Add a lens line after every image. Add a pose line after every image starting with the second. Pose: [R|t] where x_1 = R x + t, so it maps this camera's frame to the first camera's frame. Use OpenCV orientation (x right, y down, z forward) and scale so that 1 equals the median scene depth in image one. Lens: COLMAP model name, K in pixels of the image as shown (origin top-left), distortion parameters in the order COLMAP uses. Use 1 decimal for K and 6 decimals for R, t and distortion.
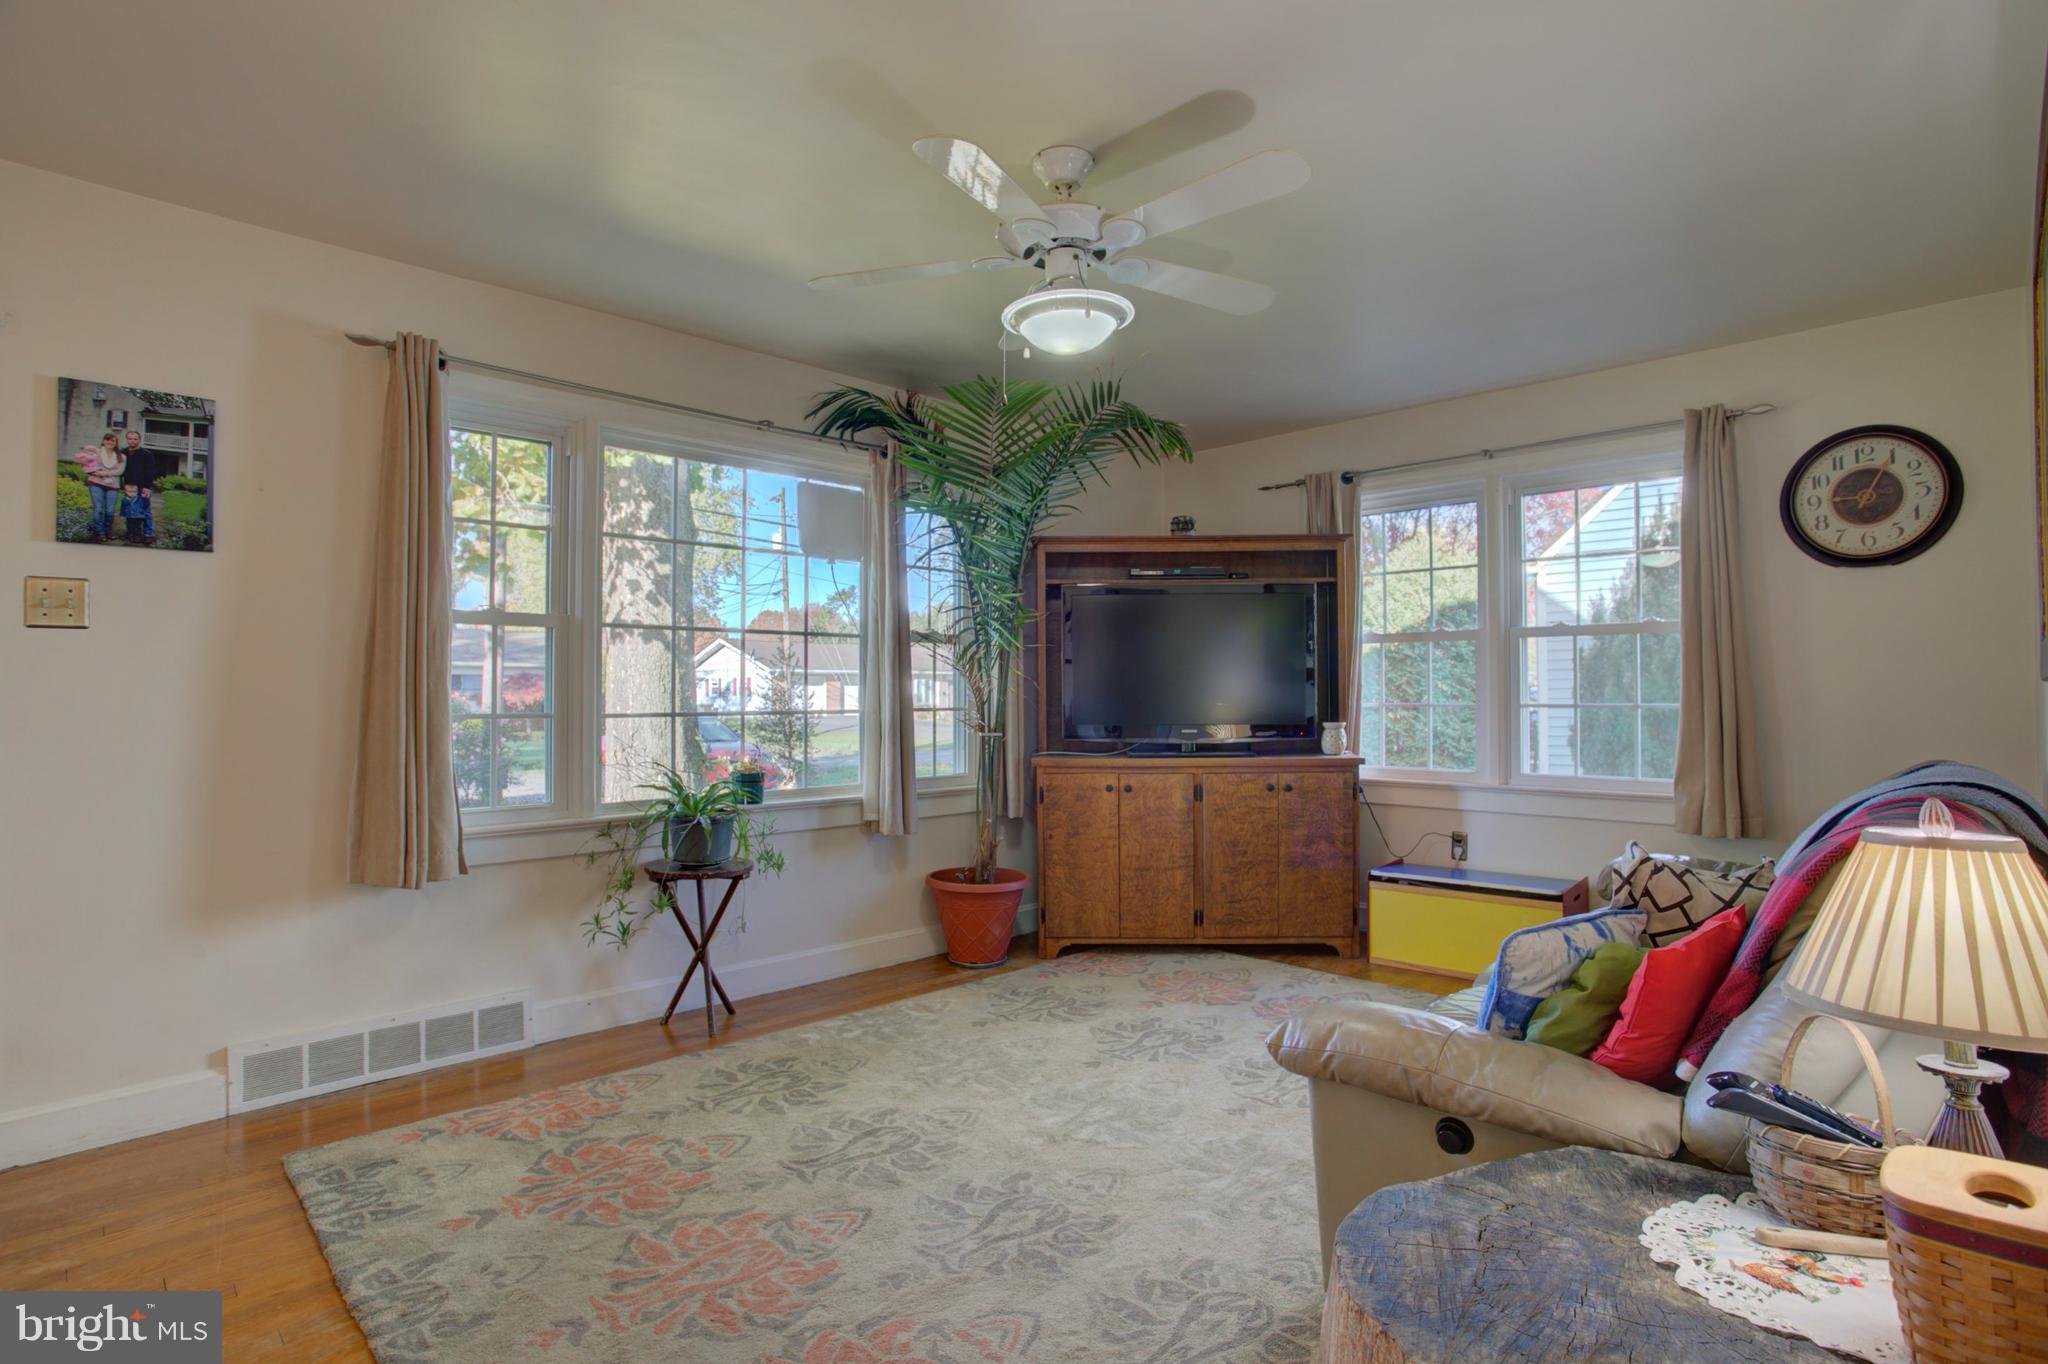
lens RADIAL K [[1016.6, 0, 1043.0], [0, 1016.6, 680.5], [0, 0, 1]] dist [-0.082458, 0.041324]
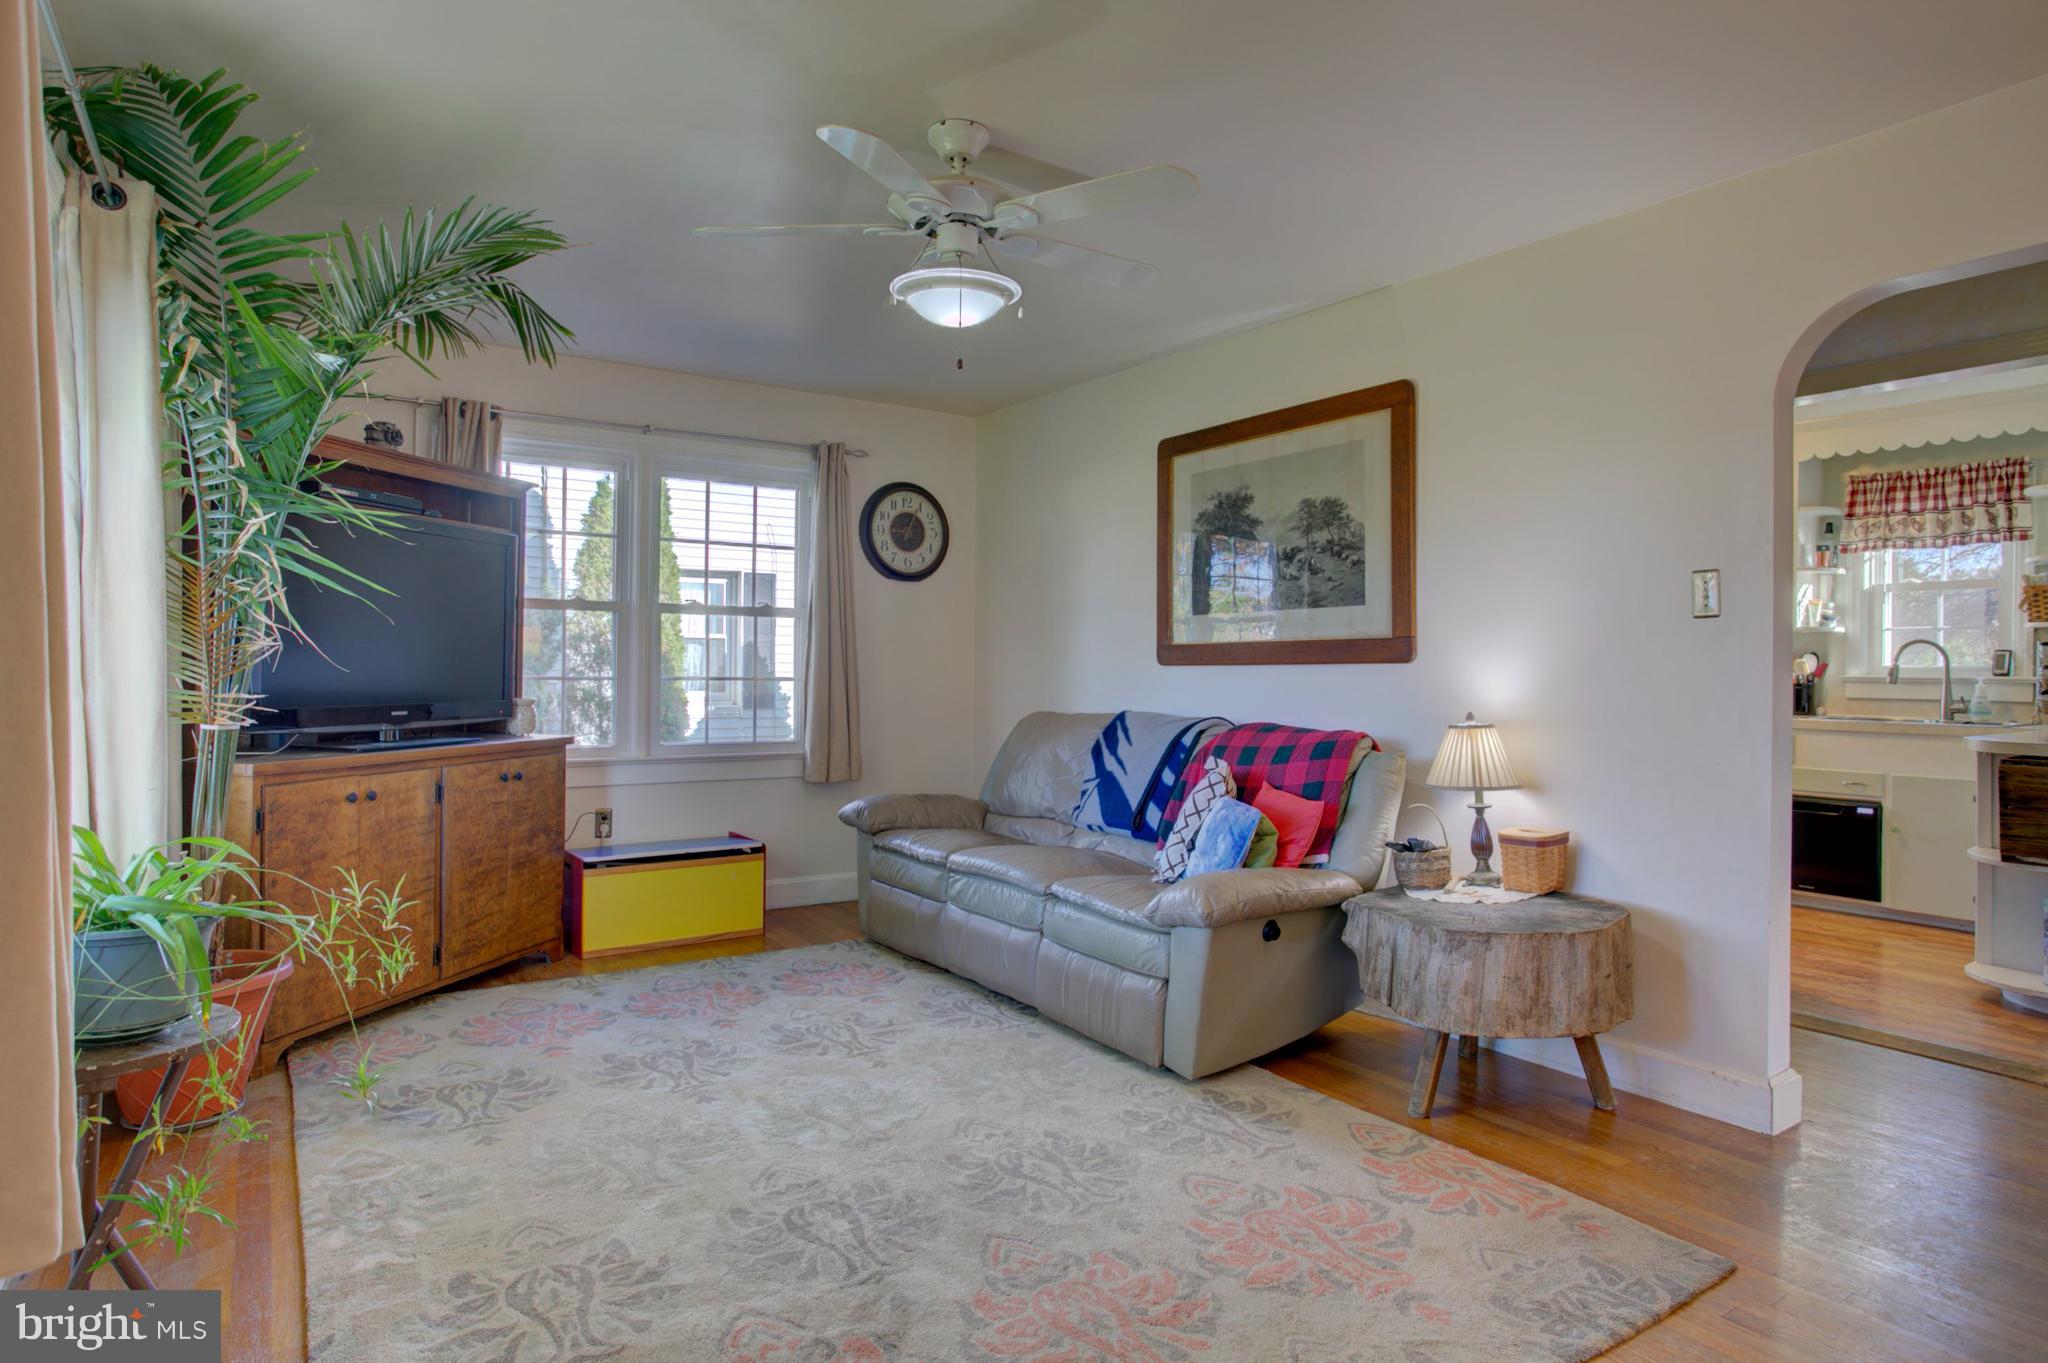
lens RADIAL K [[1154.9, 0, 1024.0], [0, 1154.9, 681.5], [0, 0, 1]] dist [-0.069585, 0.050860]
pose [[0.181532, -0.003817, 0.983378, -0.643103], [-0.022824, 0.999707, 0.008093, 0.010155], [-0.983120, -0.023914, 0.181392, 0.428667]]
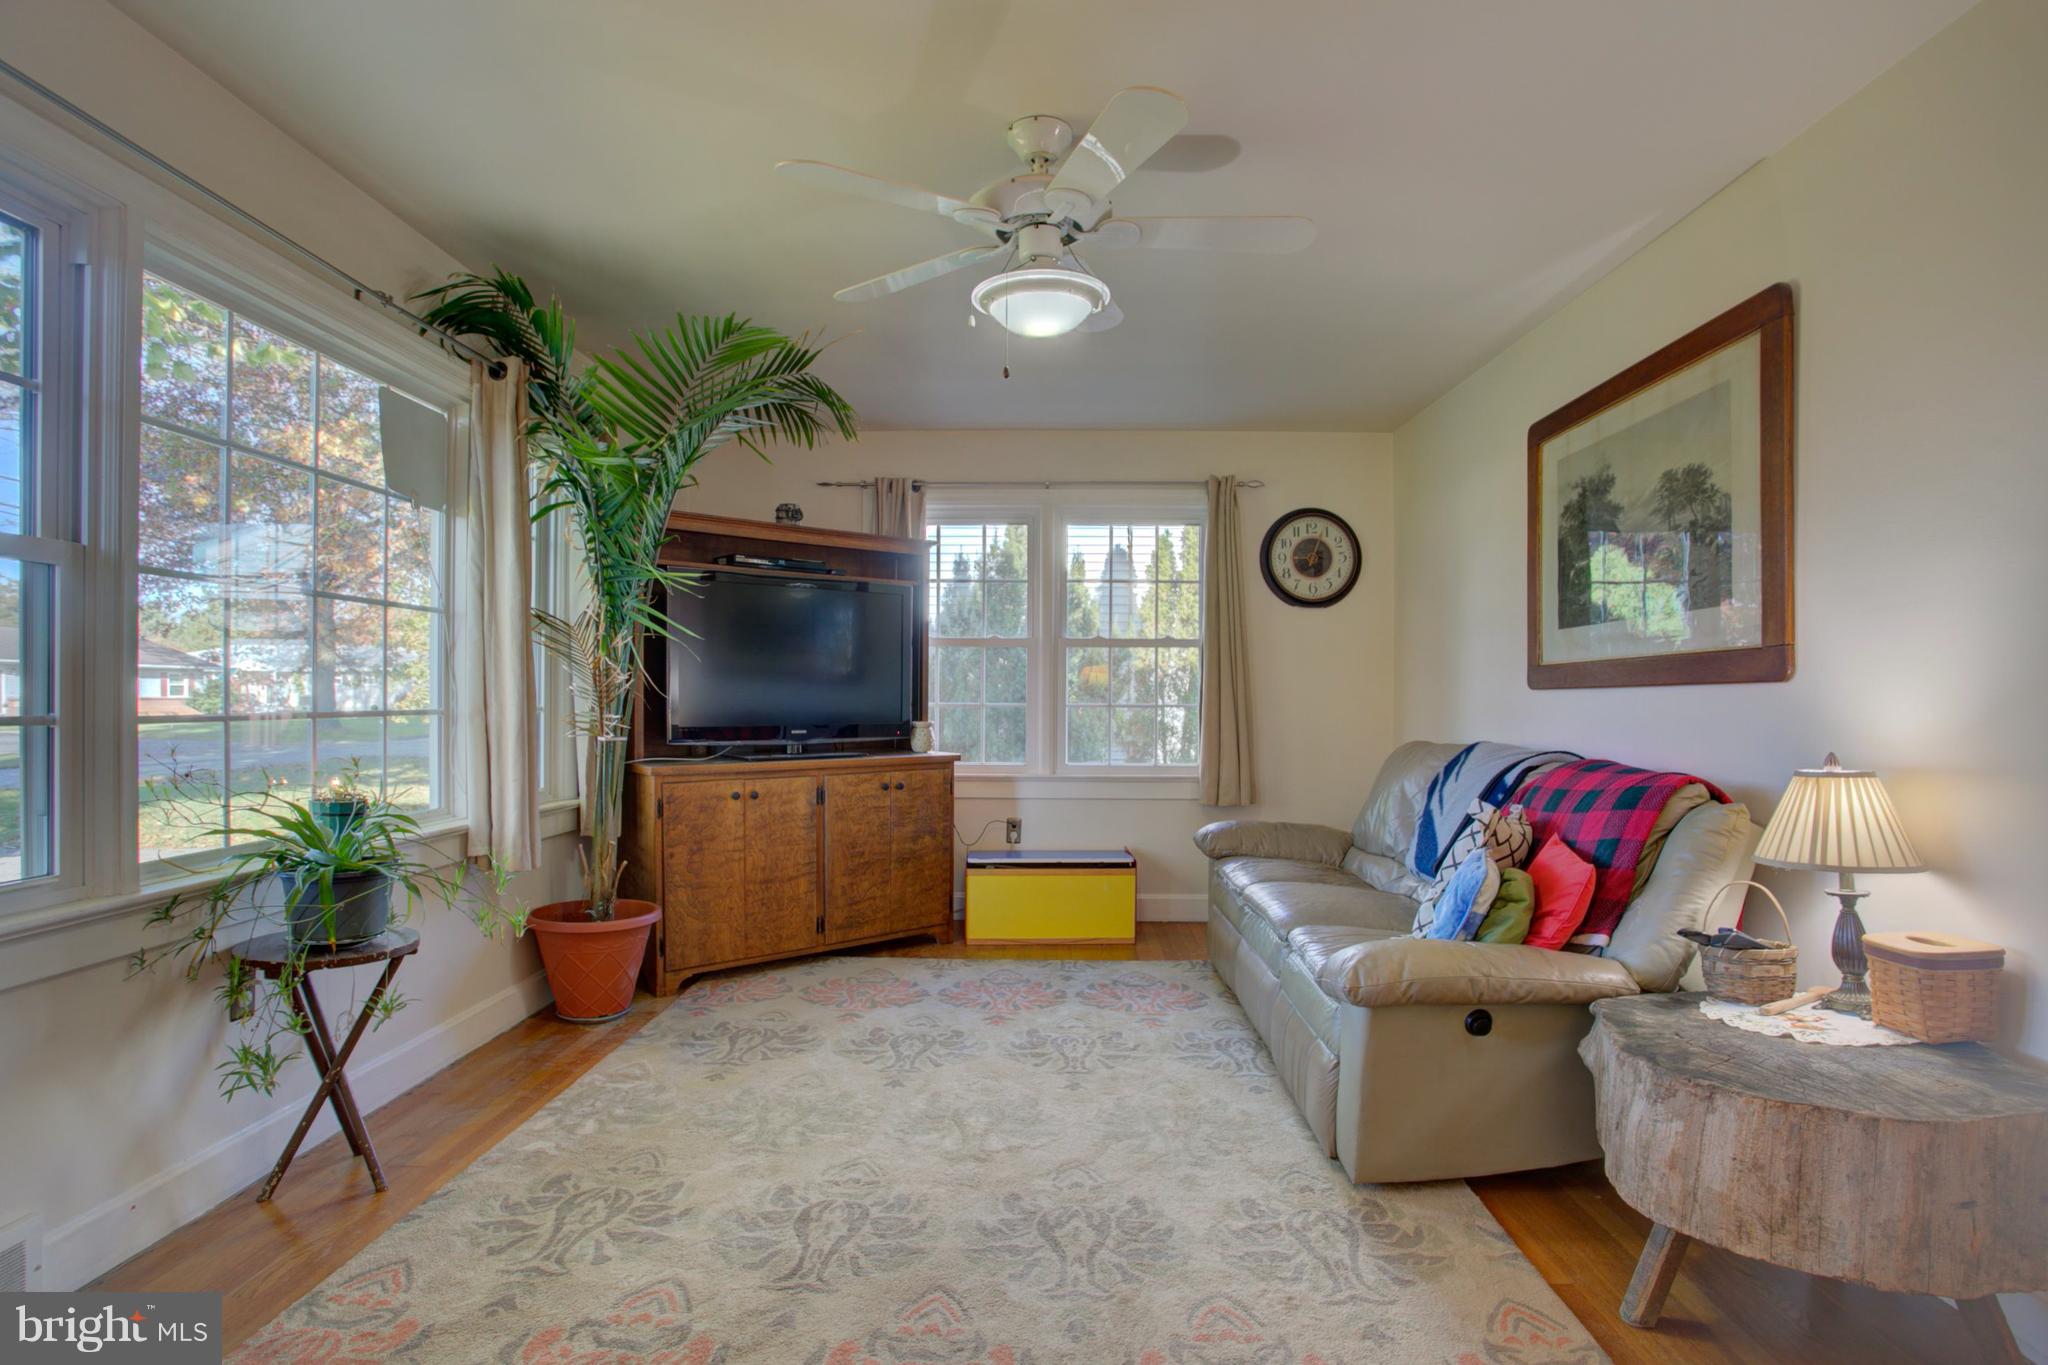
lens RADIAL K [[1014.2, 0, 1017.7], [0, 1014.2, 717.1], [0, 0, 1]] dist [-0.079880, 0.038129]
pose [[0.727201, -0.006878, 0.686391, -0.385561], [-0.016028, 0.999507, 0.026997, 0.007854], [-0.686238, -0.030634, 0.726732, 0.186322]]
